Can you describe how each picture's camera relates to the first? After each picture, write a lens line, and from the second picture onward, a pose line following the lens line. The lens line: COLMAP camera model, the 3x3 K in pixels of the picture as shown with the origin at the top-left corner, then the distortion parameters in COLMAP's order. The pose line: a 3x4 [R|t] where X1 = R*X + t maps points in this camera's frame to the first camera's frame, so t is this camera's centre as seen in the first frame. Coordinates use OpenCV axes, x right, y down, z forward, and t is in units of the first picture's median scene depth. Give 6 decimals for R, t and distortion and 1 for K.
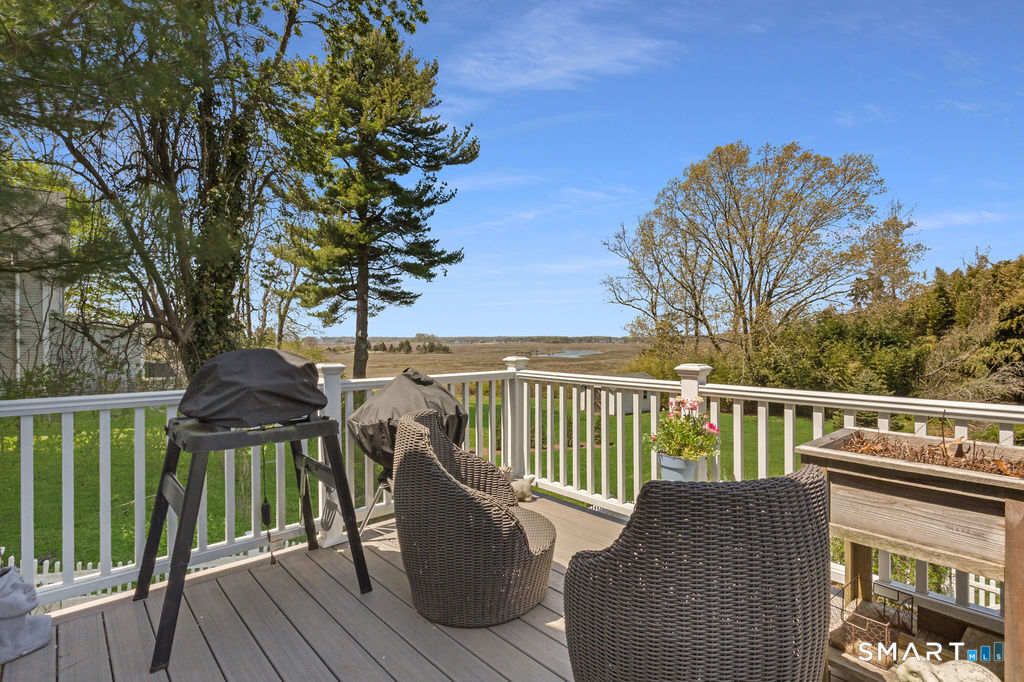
lens RADIAL K [[500.5, 0, 507.3], [0, 500.5, 339.5], [0, 0, 1]] dist [0.000510, 0.000799]
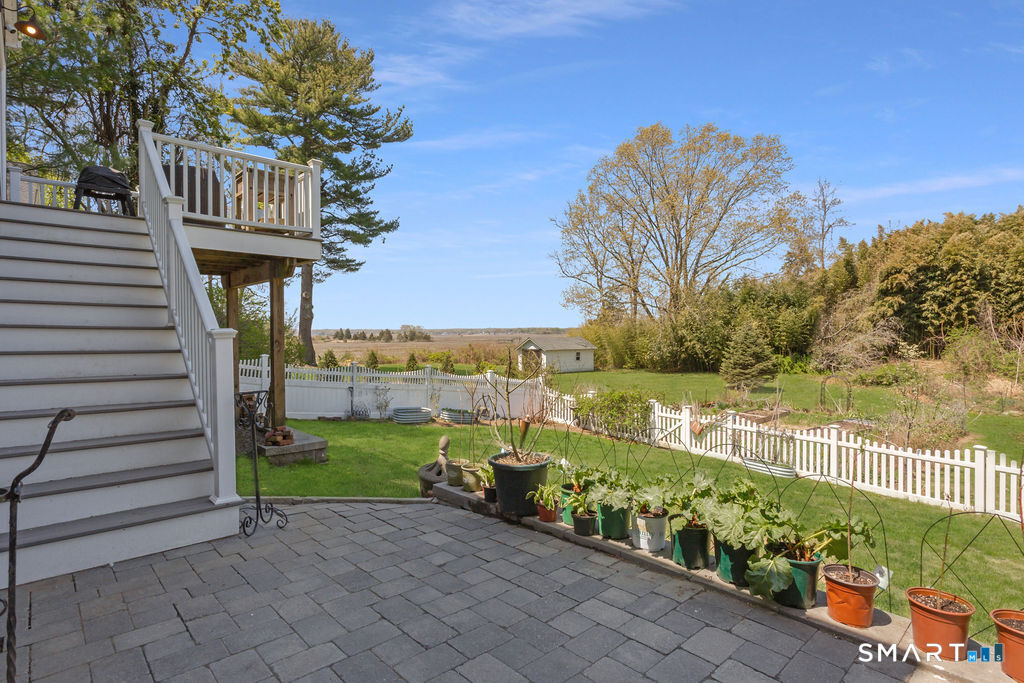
lens RADIAL K [[528.4, 0, 513.9], [0, 528.4, 334.2], [0, 0, 1]] dist [-0.005255, 0.000504]
pose [[0.999863, -0.006143, 0.015358, 0.145217], [0.006190, 0.999976, -0.003019, 0.079113], [-0.015340, 0.003114, 0.999877, -0.169093]]
